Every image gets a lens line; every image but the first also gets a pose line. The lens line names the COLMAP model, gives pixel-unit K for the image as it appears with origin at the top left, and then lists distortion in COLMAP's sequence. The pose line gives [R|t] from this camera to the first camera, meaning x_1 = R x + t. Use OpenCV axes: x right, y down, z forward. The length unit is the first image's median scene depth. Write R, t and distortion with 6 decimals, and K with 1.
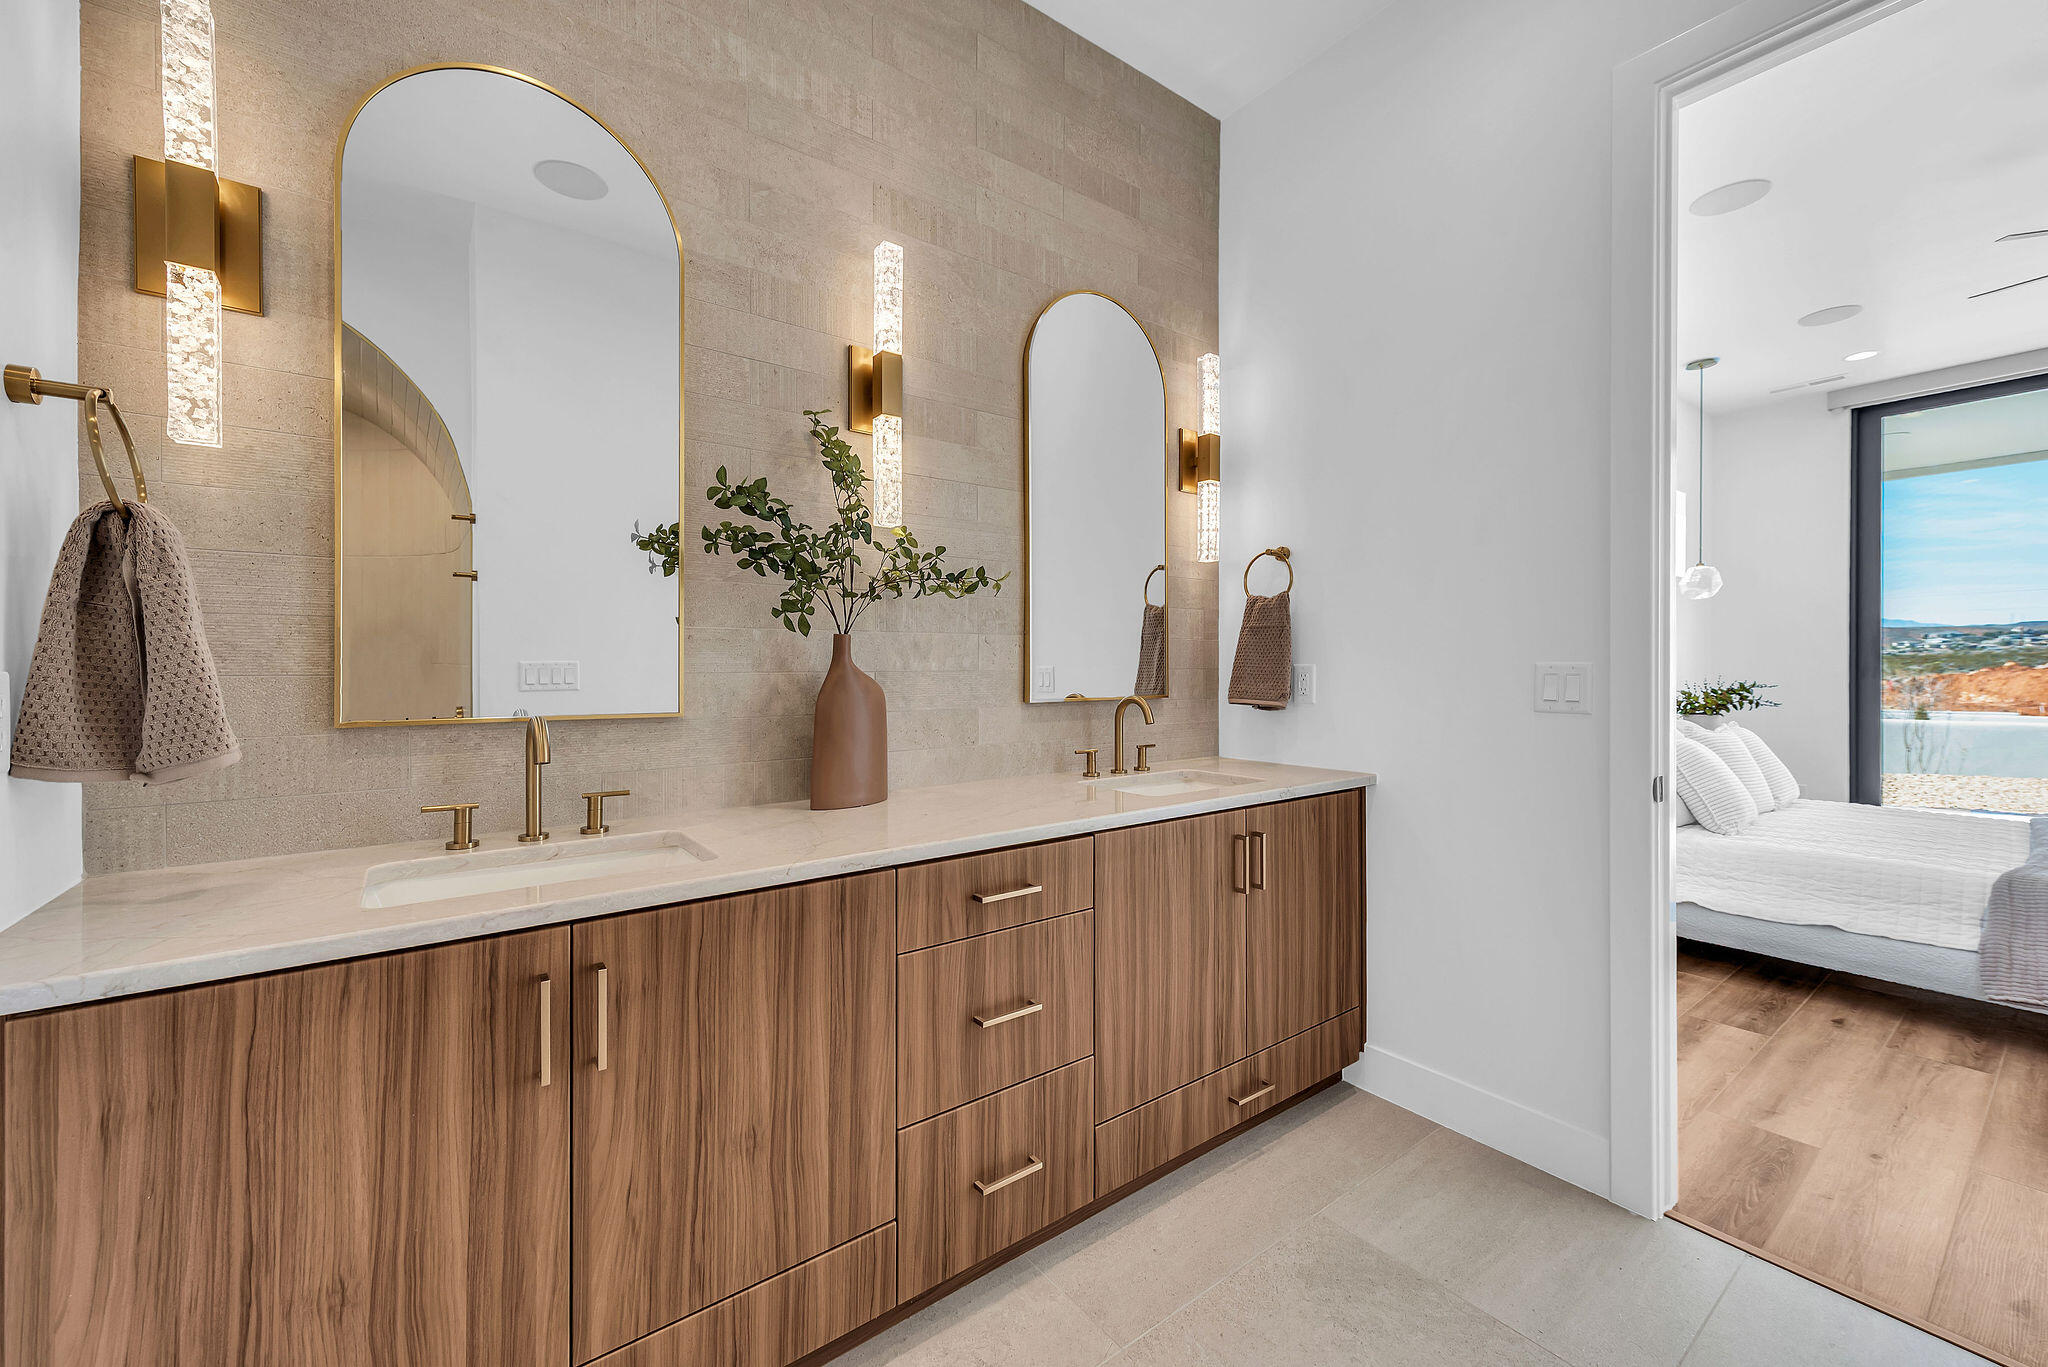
lens RADIAL K [[810.7, 0, 1033.1], [0, 810.7, 664.7], [0, 0, 1]] dist [0.004366, 0.000133]
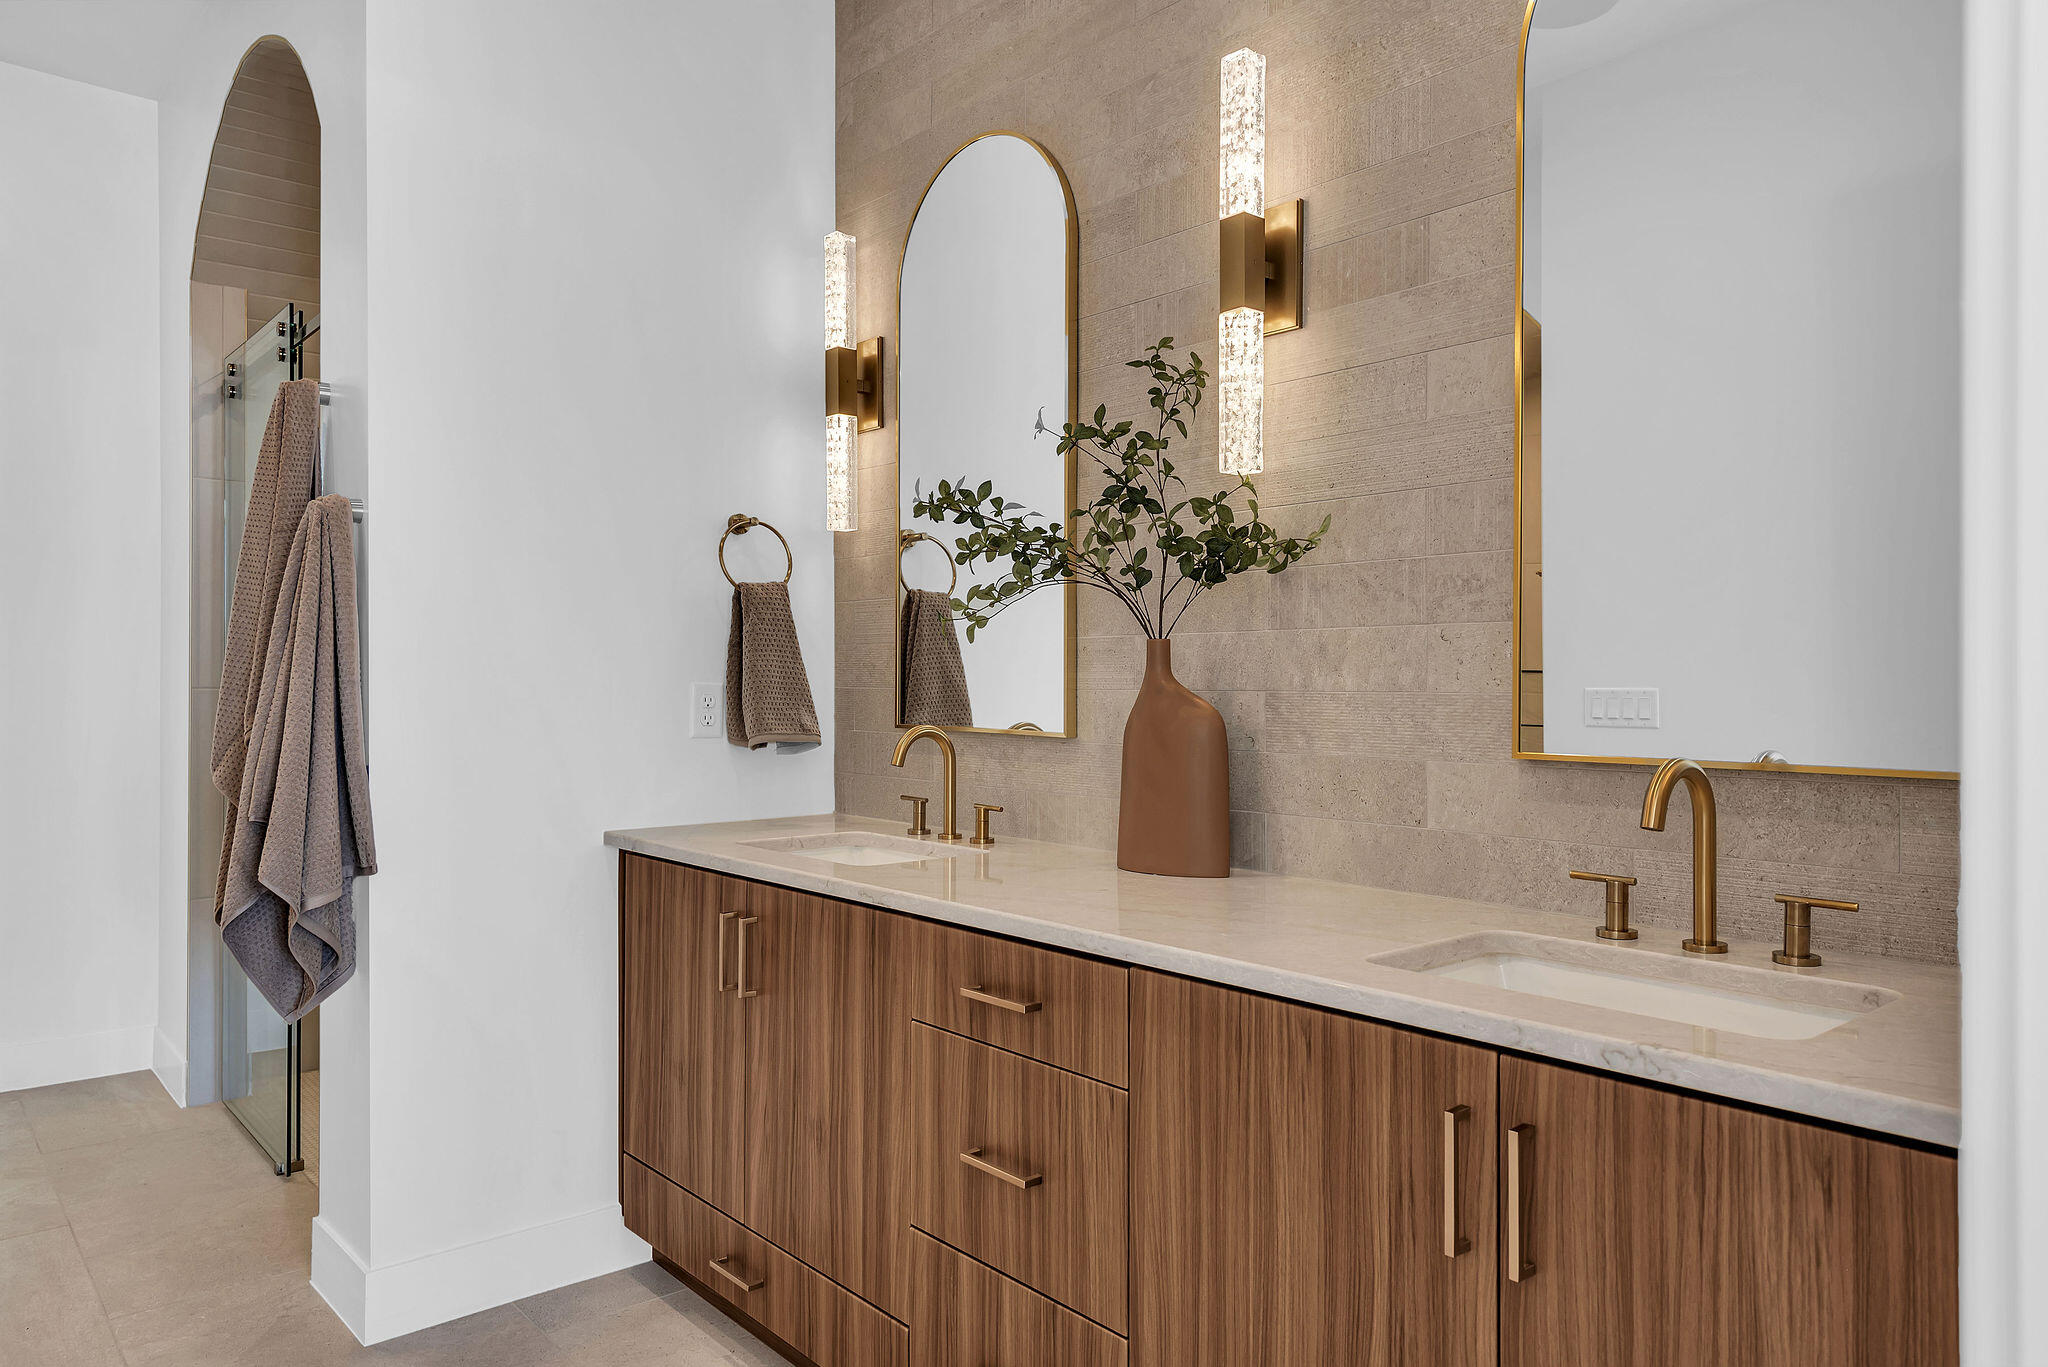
lens RADIAL K [[1442.2, 0, 1024.0], [0, 1442.2, 651.1], [0, 0, 1]] dist [0.002643, 0.000670]
pose [[0.024160, -0.019624, -0.999515, 1.072762], [-0.002226, 0.999804, -0.019683, -0.000313], [0.999706, 0.002701, 0.024112, 0.849979]]
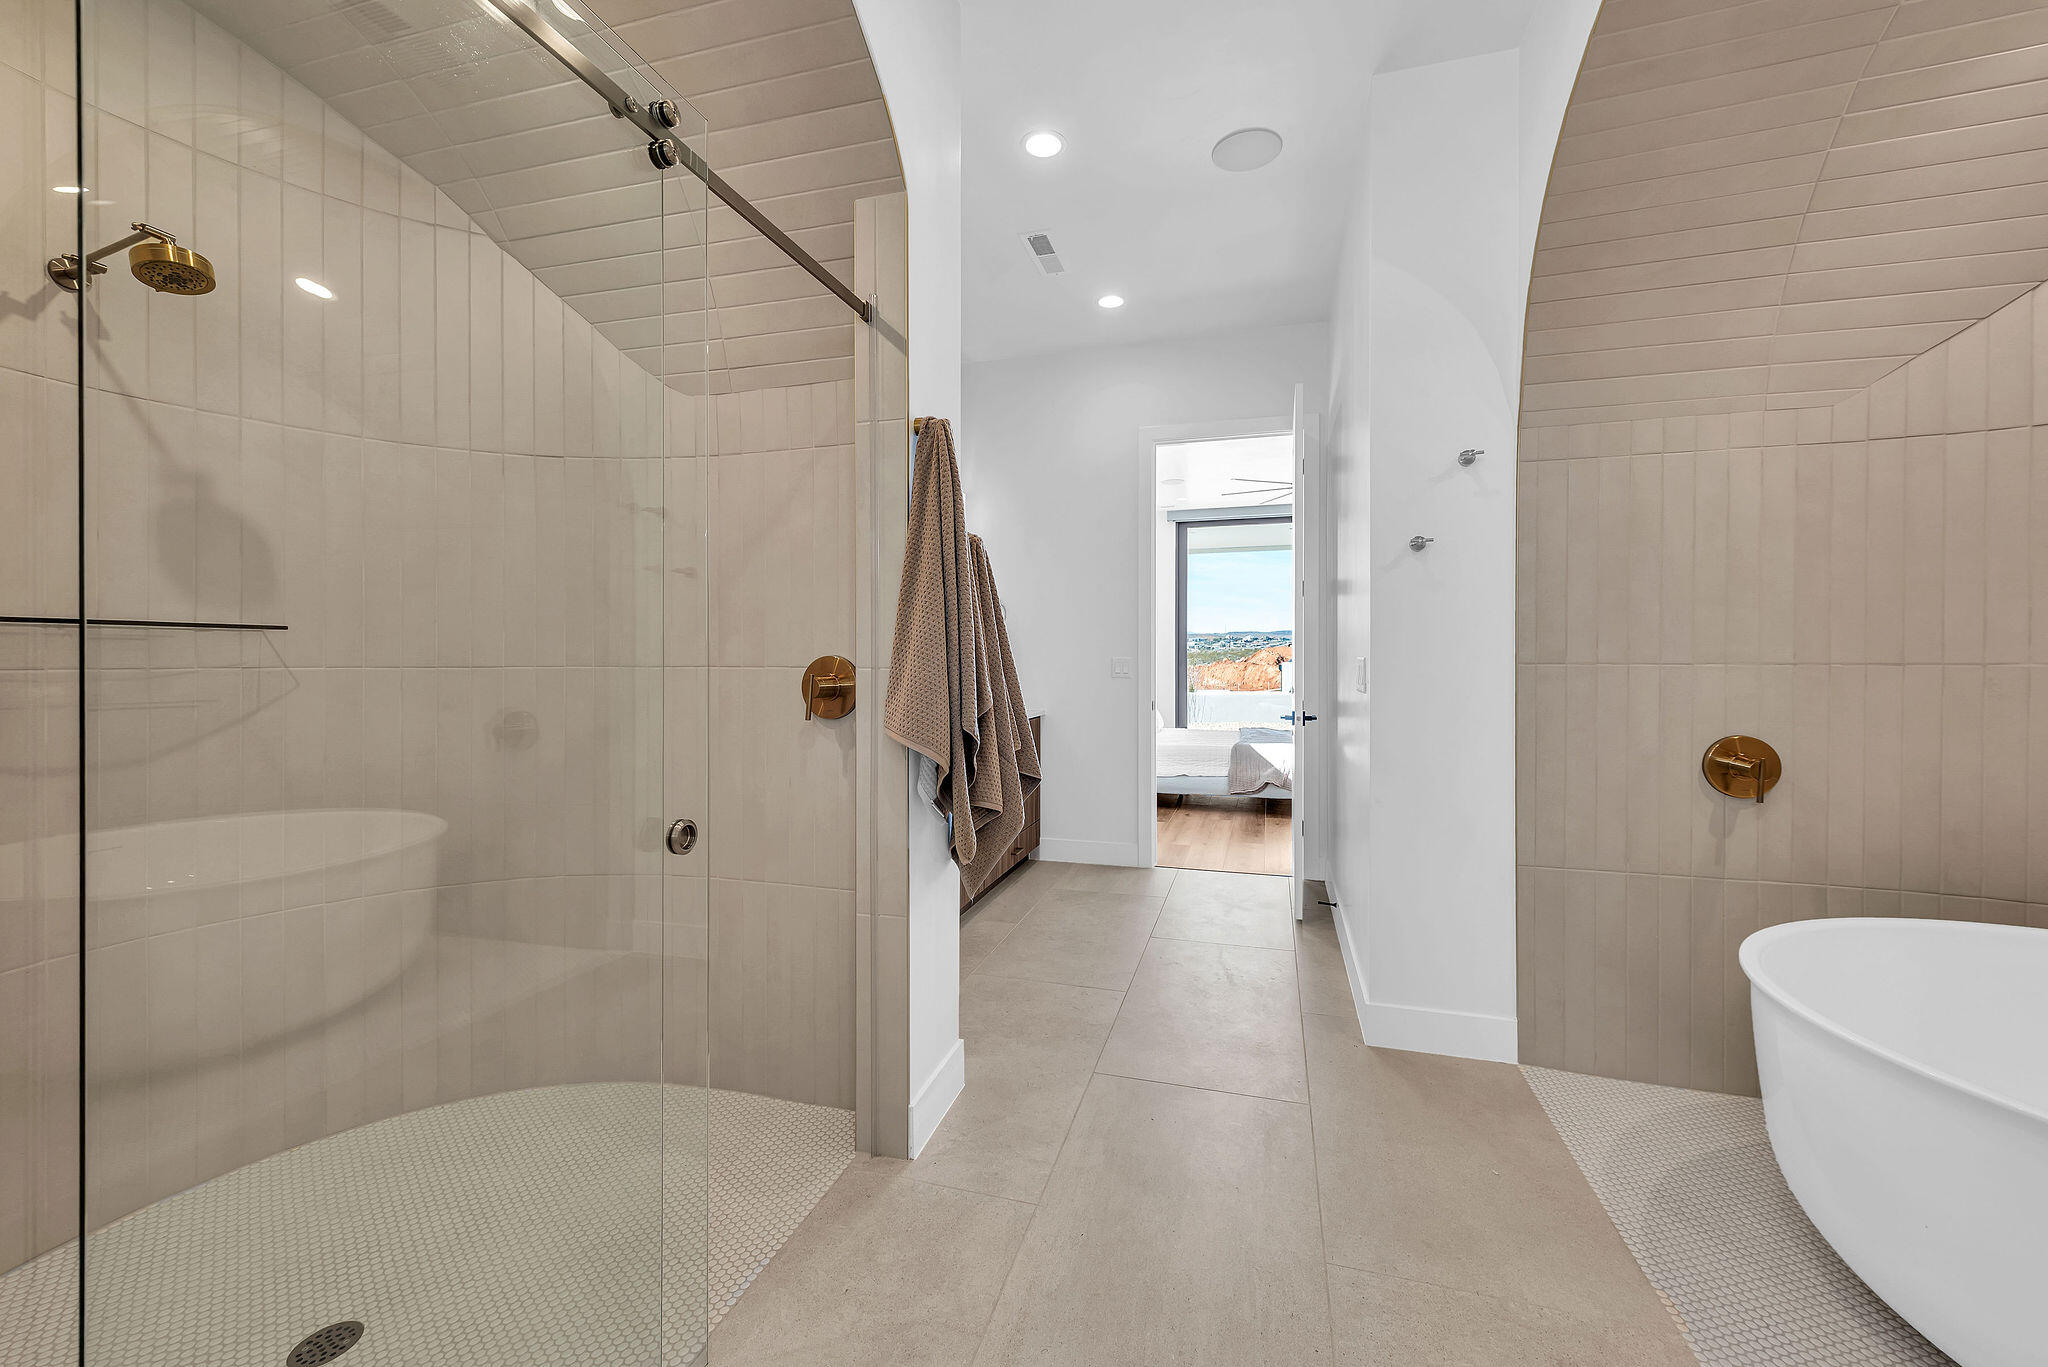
lens RADIAL K [[810.7, 0, 1033.1], [0, 810.7, 664.7], [0, 0, 1]] dist [0.004366, 0.000133]
pose [[0.800341, -0.004041, 0.599531, -0.555679], [0.000505, 0.999981, 0.006066, 0.001955], [-0.599544, -0.004552, 0.800329, -0.432007]]
